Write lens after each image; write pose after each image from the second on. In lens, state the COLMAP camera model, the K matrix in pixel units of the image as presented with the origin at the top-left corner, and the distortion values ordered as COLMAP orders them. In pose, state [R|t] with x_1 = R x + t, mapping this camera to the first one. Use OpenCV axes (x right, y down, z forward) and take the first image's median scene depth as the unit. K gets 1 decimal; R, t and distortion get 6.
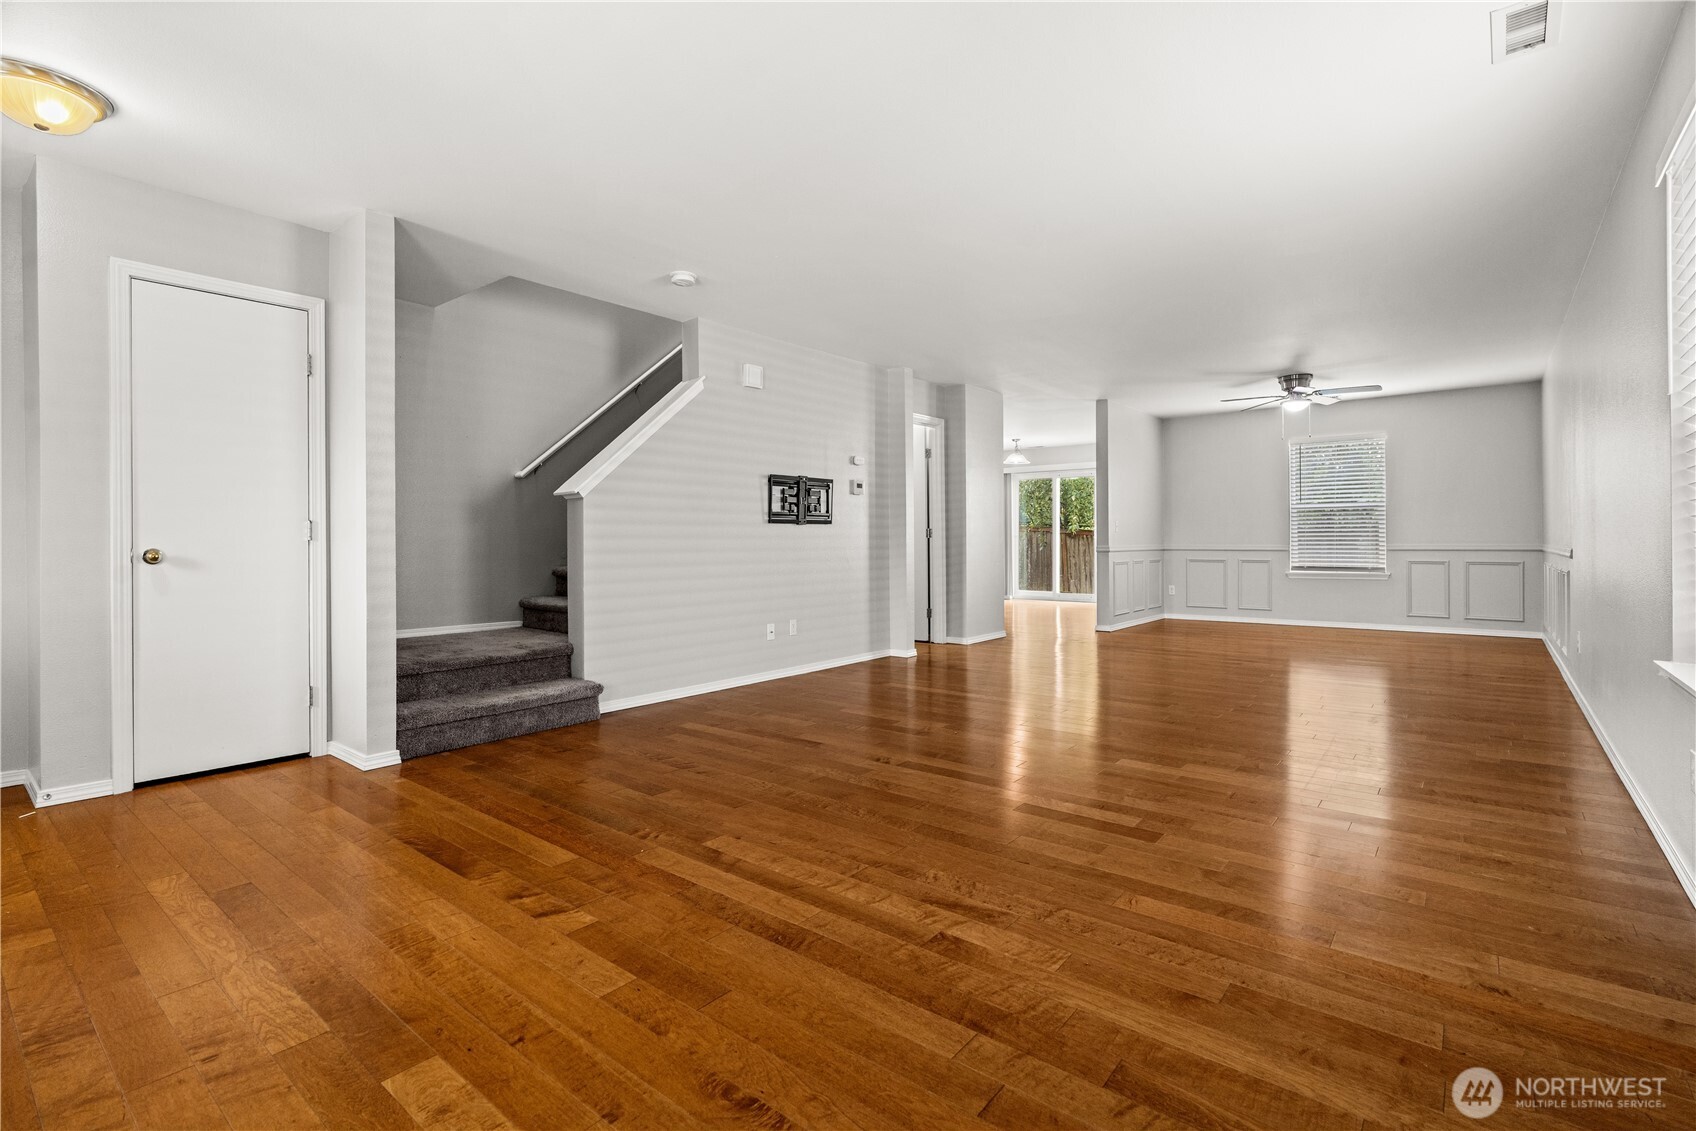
lens RADIAL K [[779.8, 0, 854.8], [0, 779.8, 554.5], [0, 0, 1]] dist [-0.007476, 0.003545]
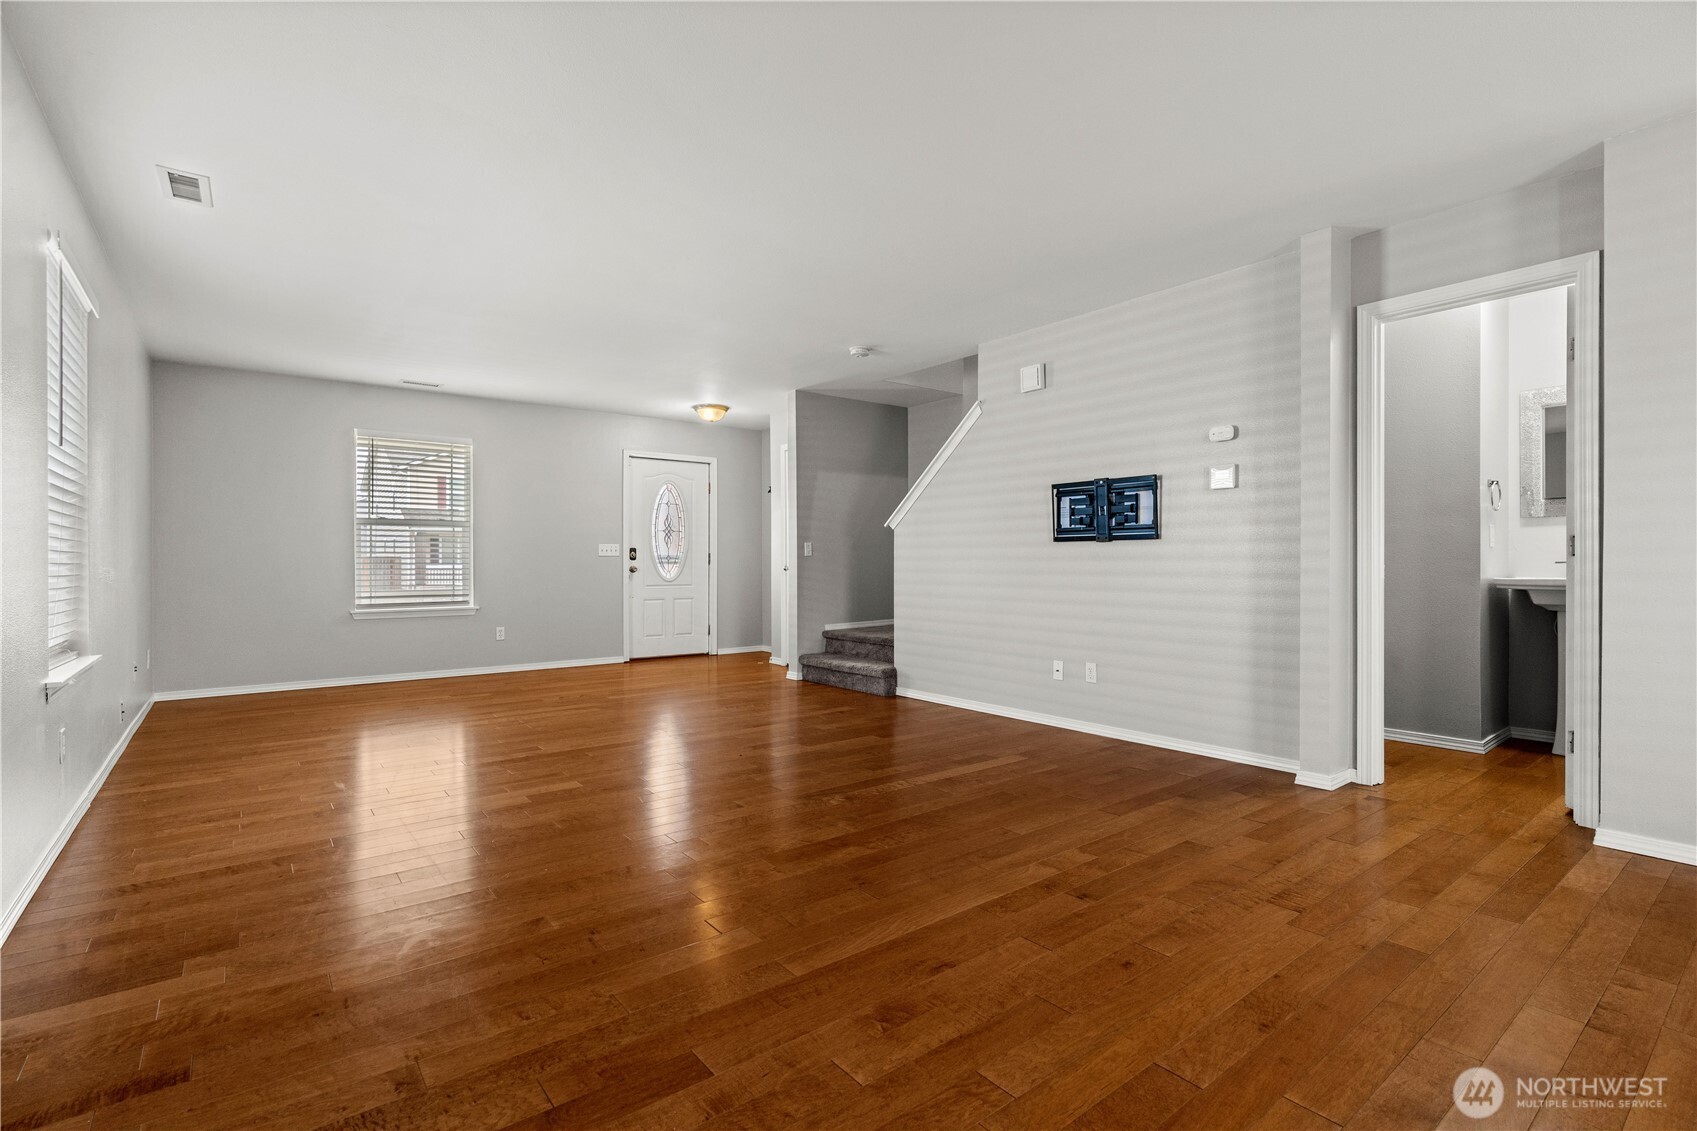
lens RADIAL K [[780.3, 0, 842.1], [0, 780.3, 564.0], [0, 0, 1]] dist [-0.007476, 0.003545]
pose [[-0.230552, 0.009763, -0.973011, 1.061504], [-0.012180, 0.999842, 0.012918, -0.033145], [0.972984, 0.014829, -0.230397, 1.334144]]
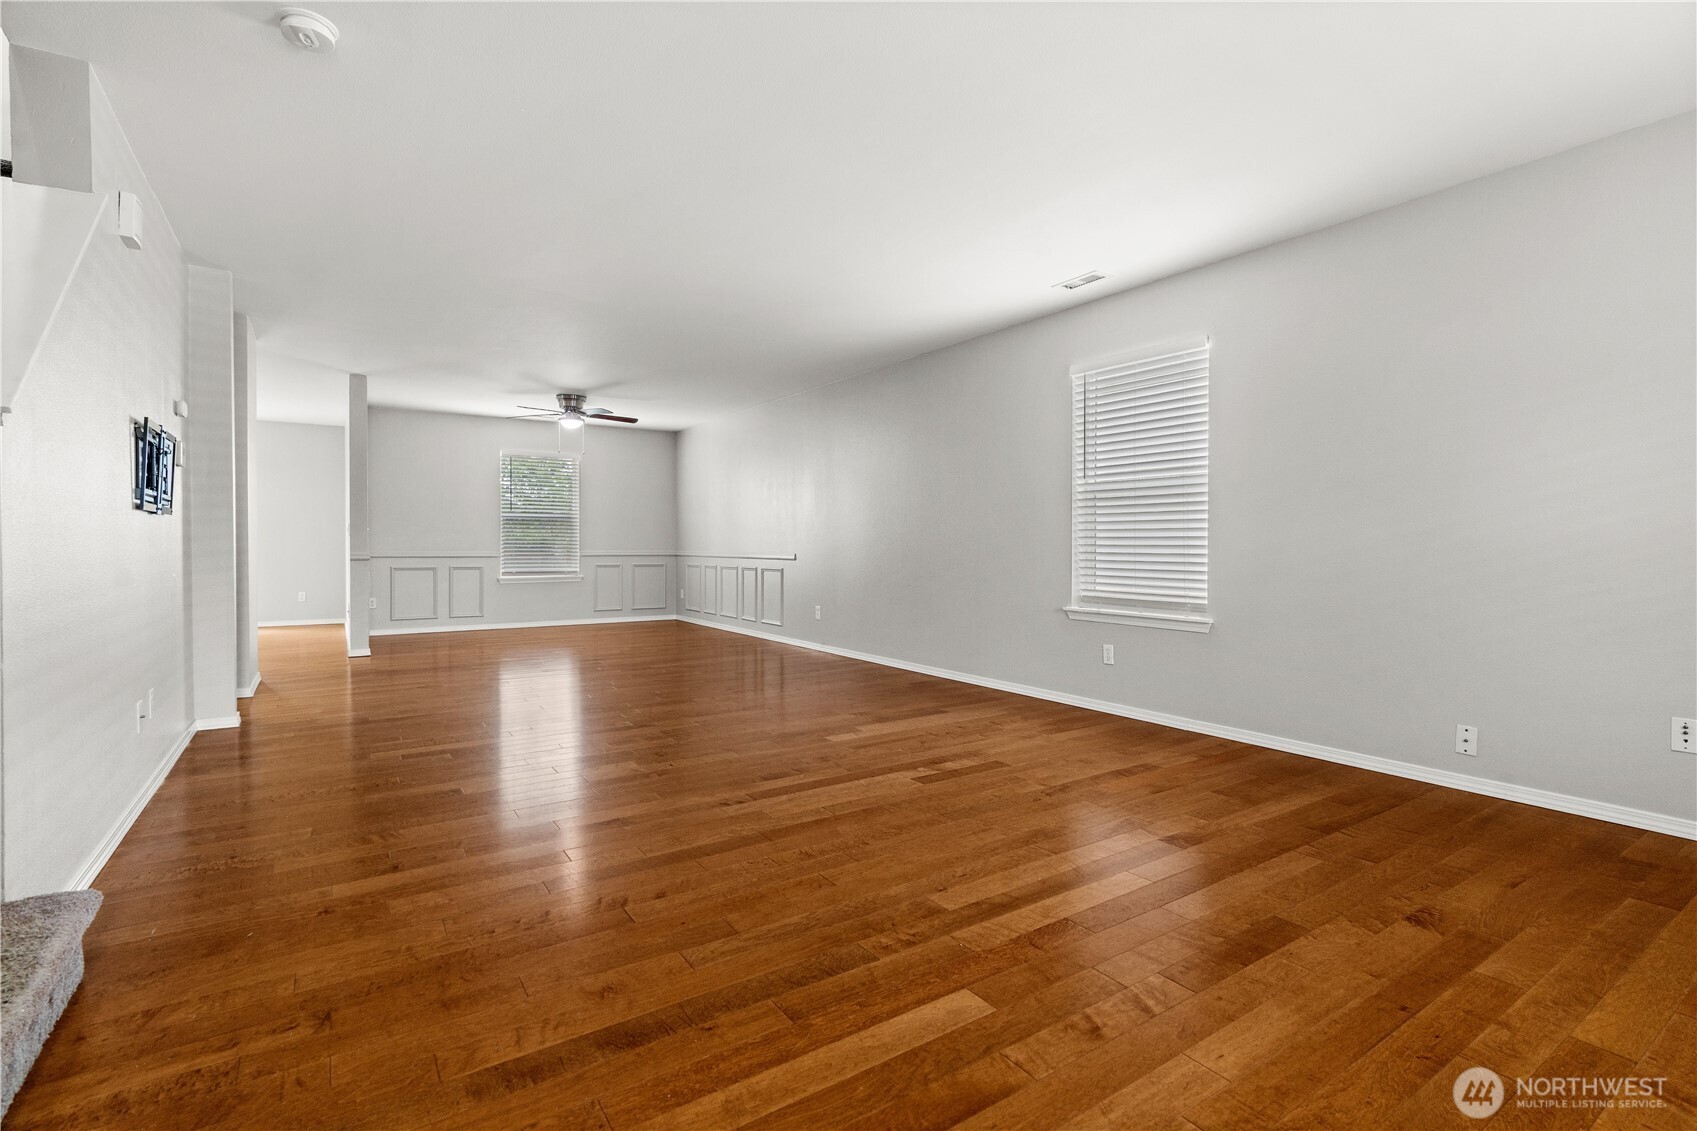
lens RADIAL K [[780.3, 0, 854.6], [0, 780.3, 555.3], [0, 0, 1]] dist [-0.007476, 0.003545]
pose [[0.300027, -0.005205, 0.953916, -0.624602], [0.013254, 0.999911, 0.001287, -0.004687], [-0.953839, 0.012257, 0.300070, 0.519467]]
